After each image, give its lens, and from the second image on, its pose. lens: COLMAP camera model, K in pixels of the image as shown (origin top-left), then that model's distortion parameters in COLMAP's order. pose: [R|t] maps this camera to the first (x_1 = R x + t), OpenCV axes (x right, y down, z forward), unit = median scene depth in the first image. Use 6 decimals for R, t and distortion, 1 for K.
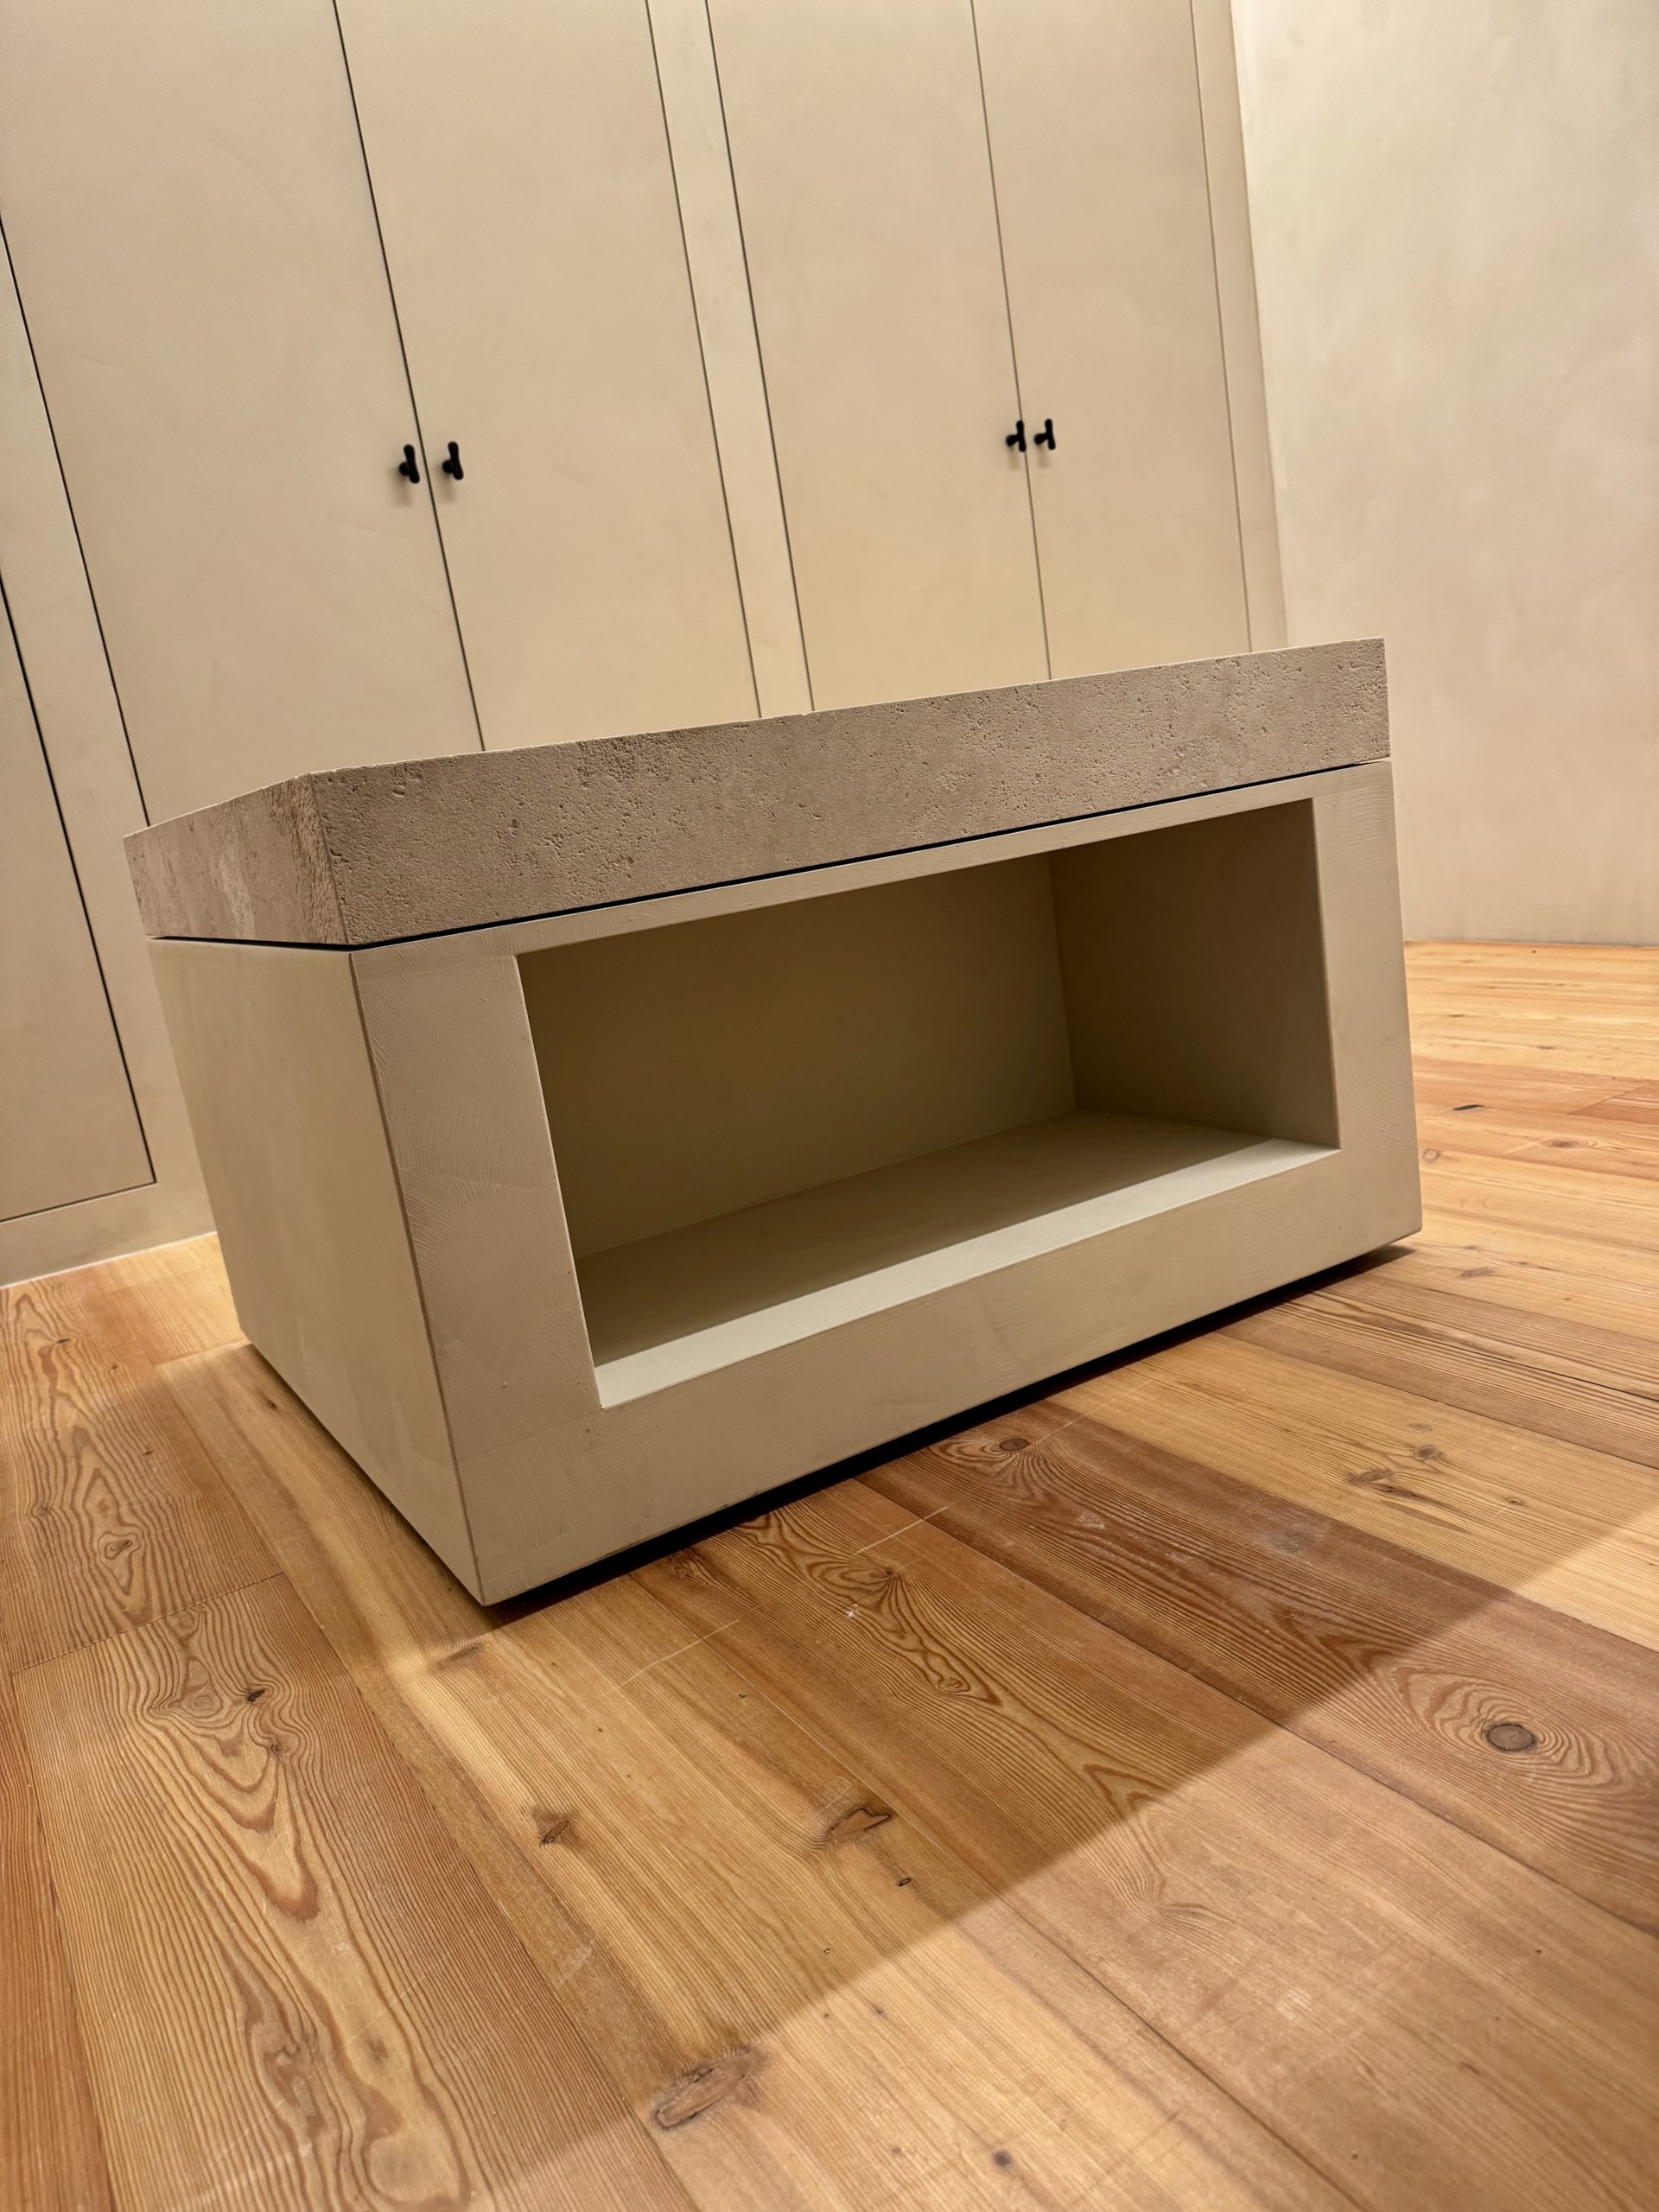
lens RADIAL K [[1539.6, 0, 829.5], [0, 1539.6, 1106.0], [0, 0, 1]] dist [0.076286, -0.133886]
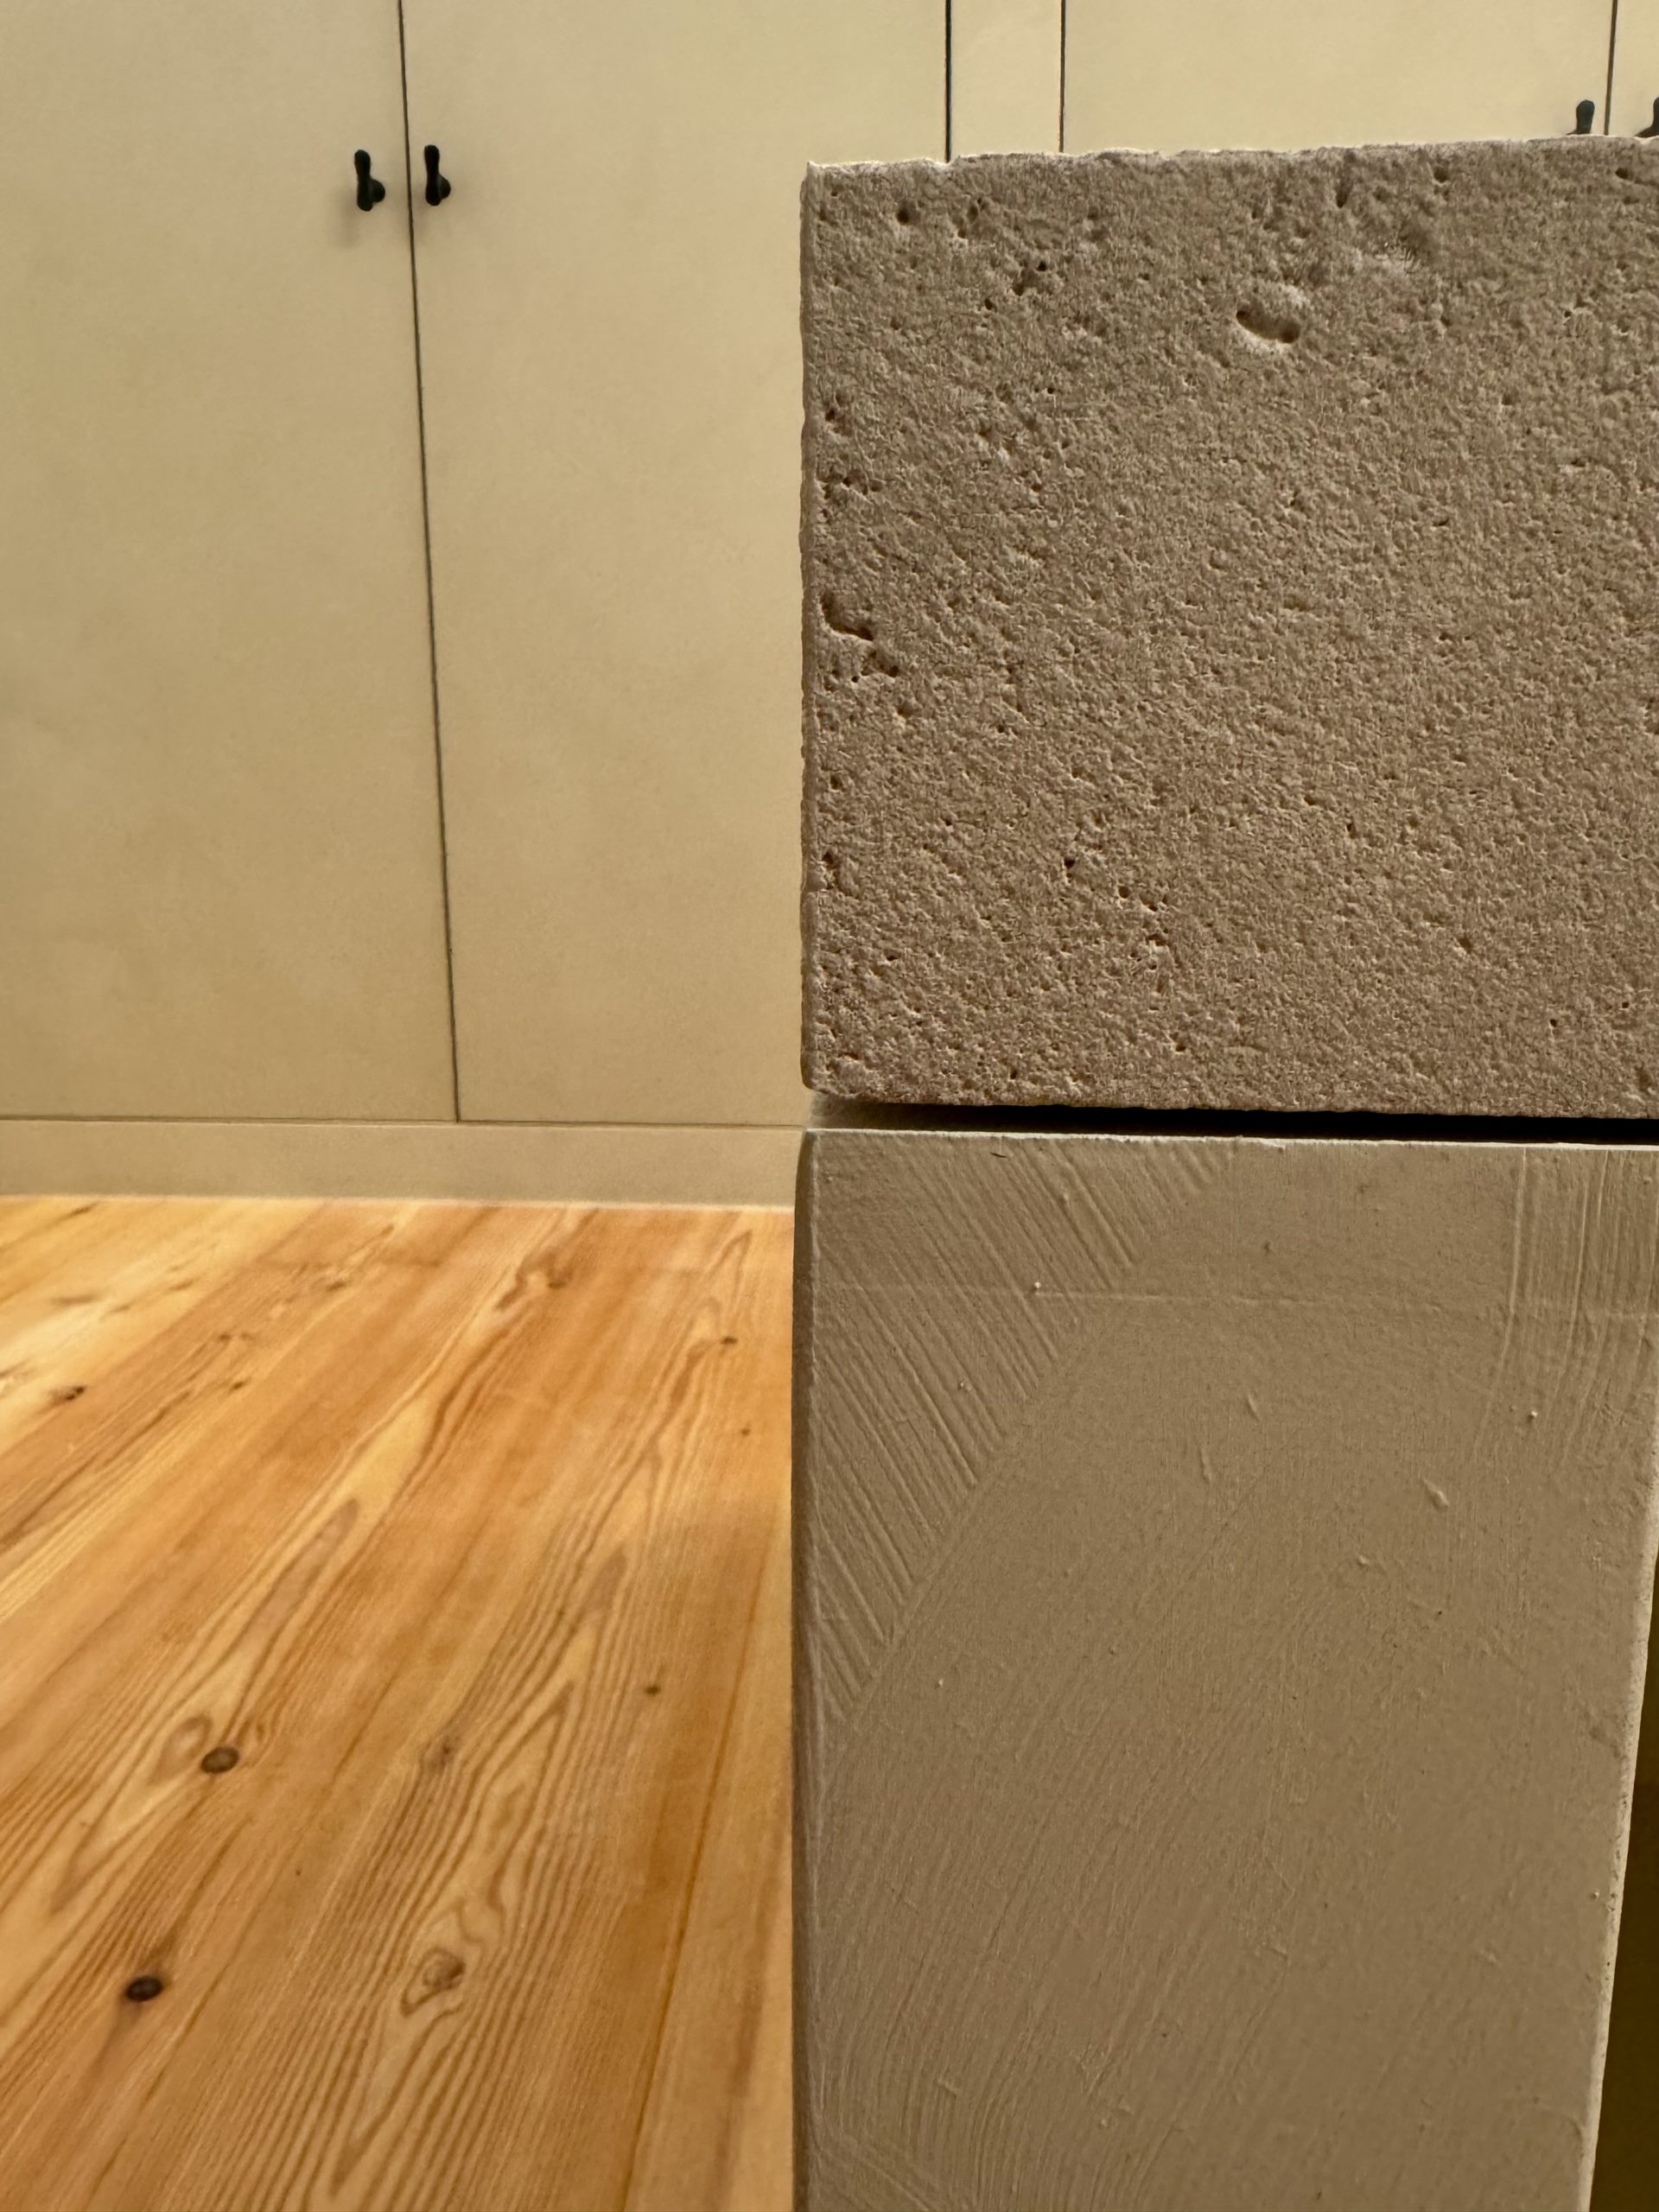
lens RADIAL K [[1568.8, 0, 825.0], [0, 1568.8, 1022.5], [0, 0, 1]] dist [0.004918, 0.003682]
pose [[0.798631, 0.249572, -0.547633, -0.184142], [-0.238202, 0.966734, 0.093190, -0.119512], [0.552673, 0.056023, 0.831513, 0.760478]]
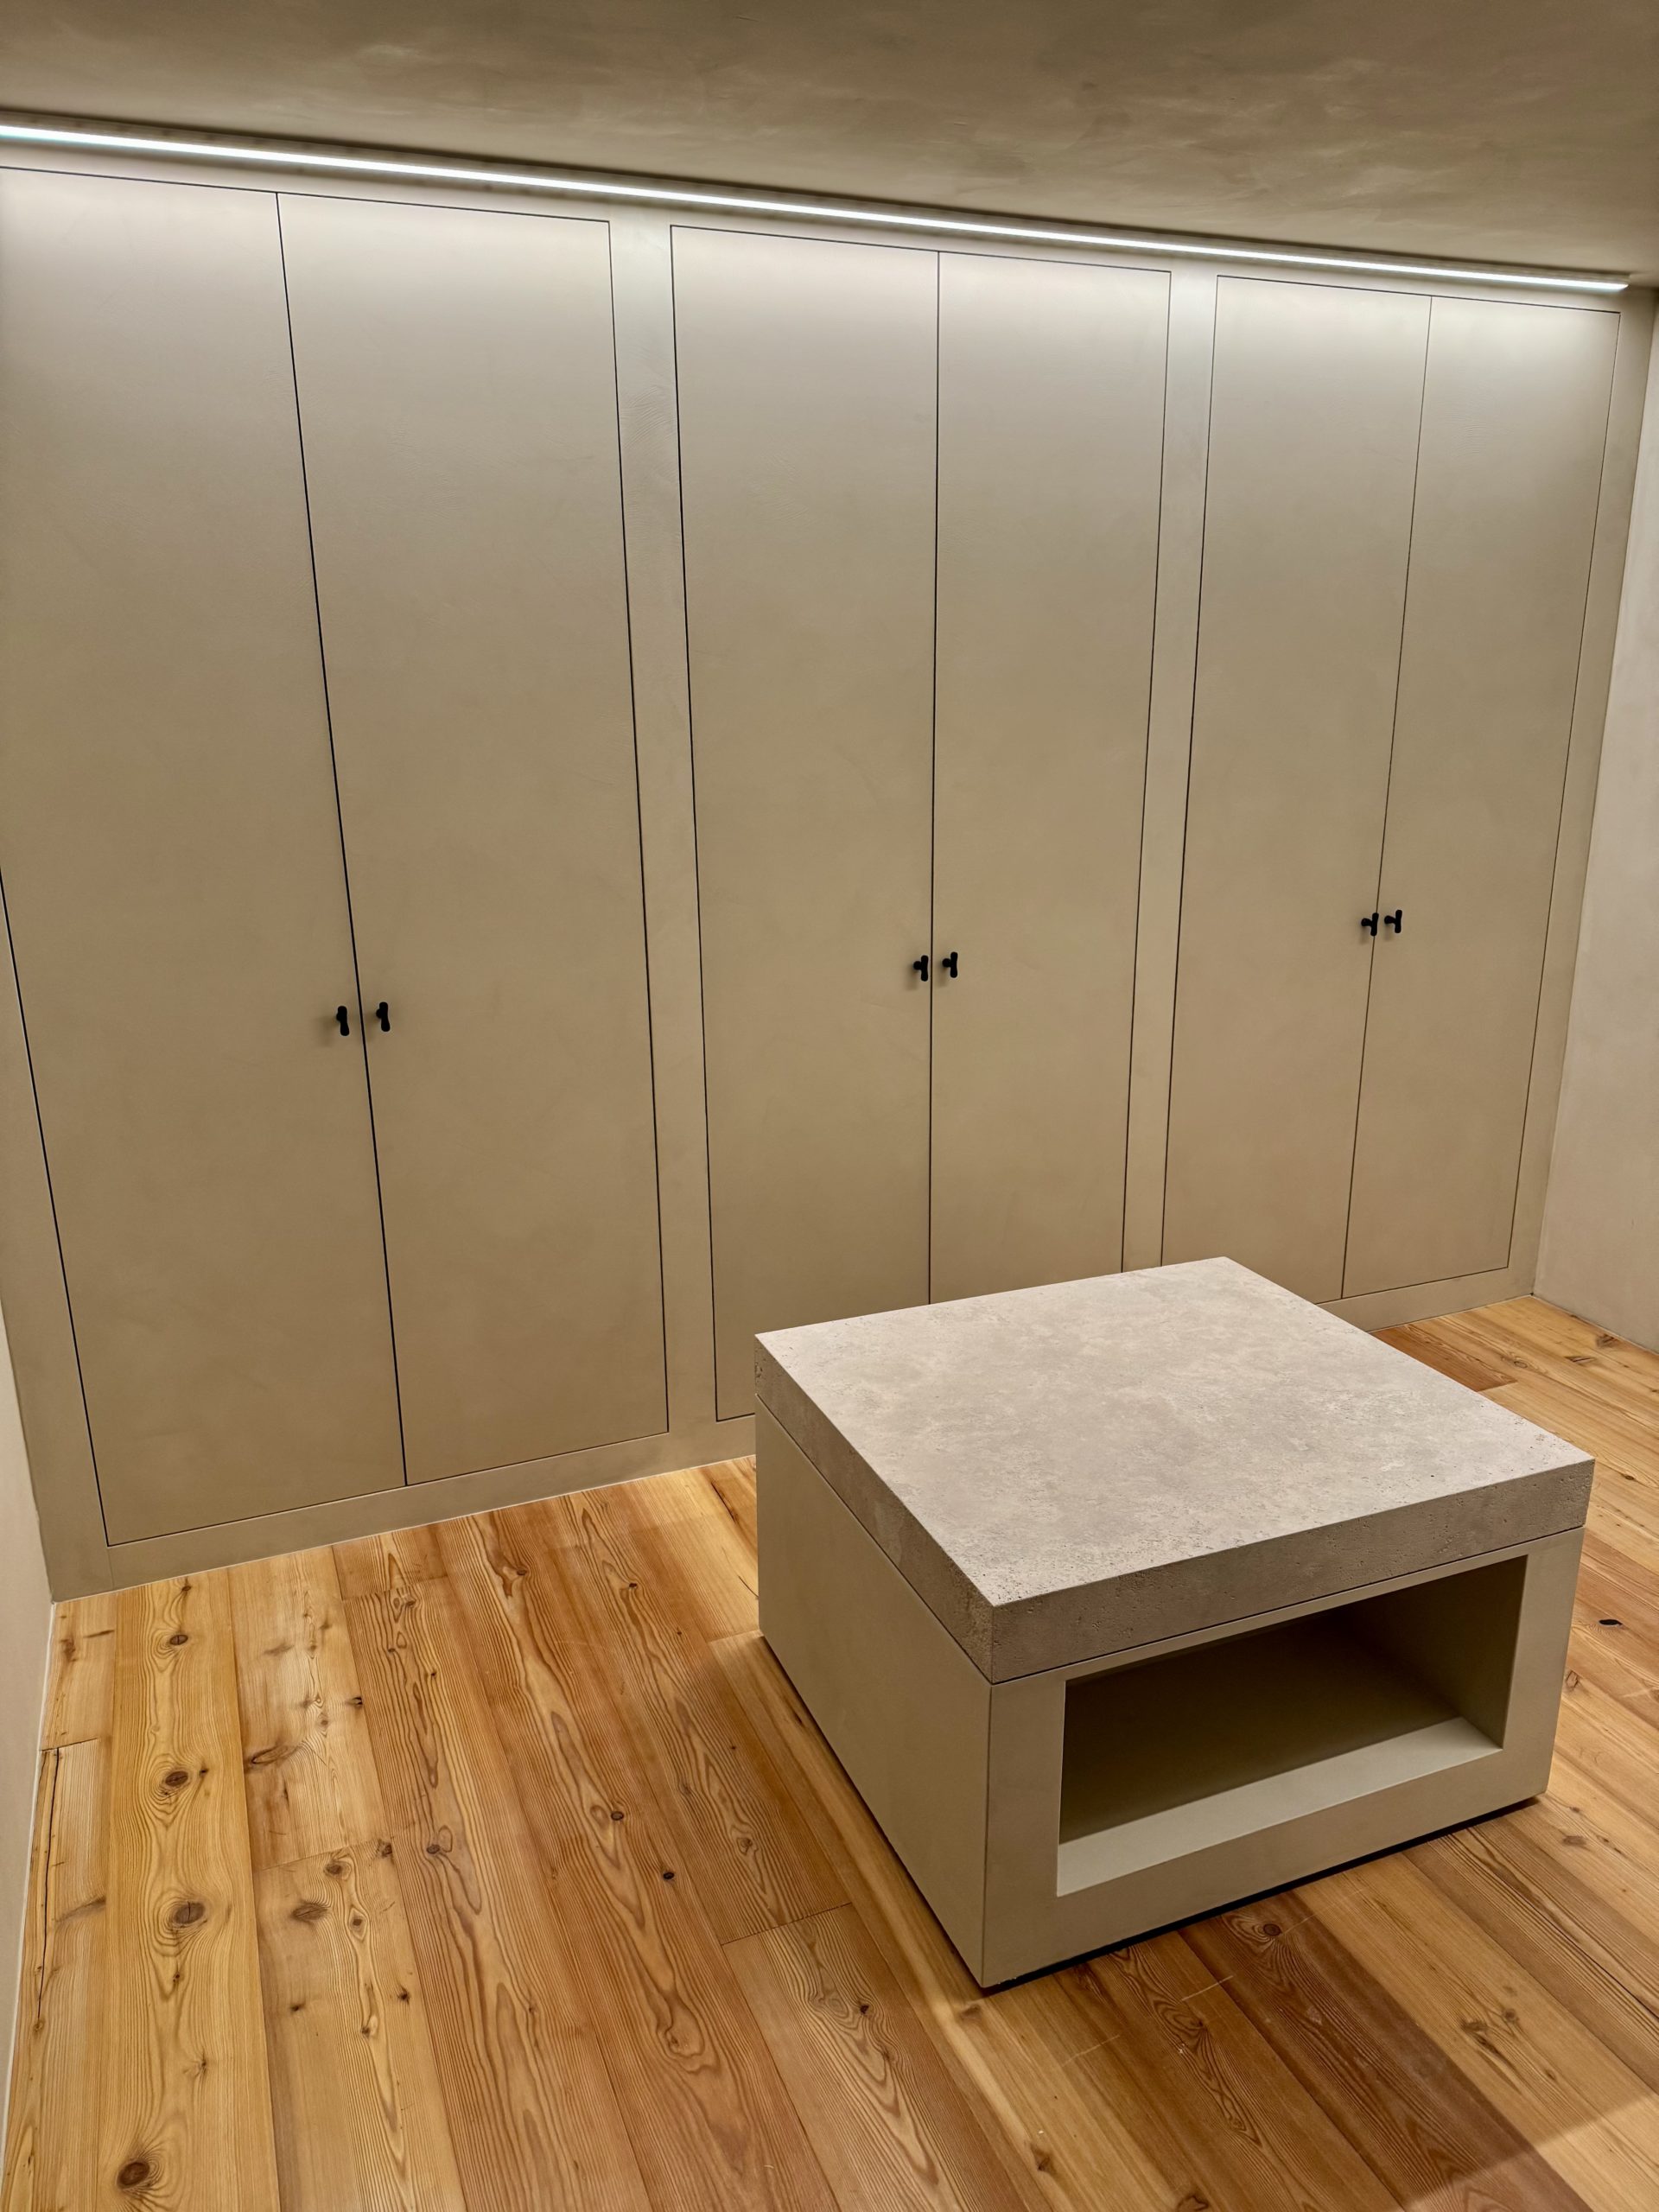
lens RADIAL K [[1547.6, 0, 829.5], [0, 1547.6, 1106.0], [0, 0, 1]] dist [0.003529, -0.003639]
pose [[0.978147, 0.175102, -0.112109, -0.381616], [-0.165501, 0.982100, 0.089942, -0.874620], [0.125851, -0.069422, 0.989617, -0.824506]]
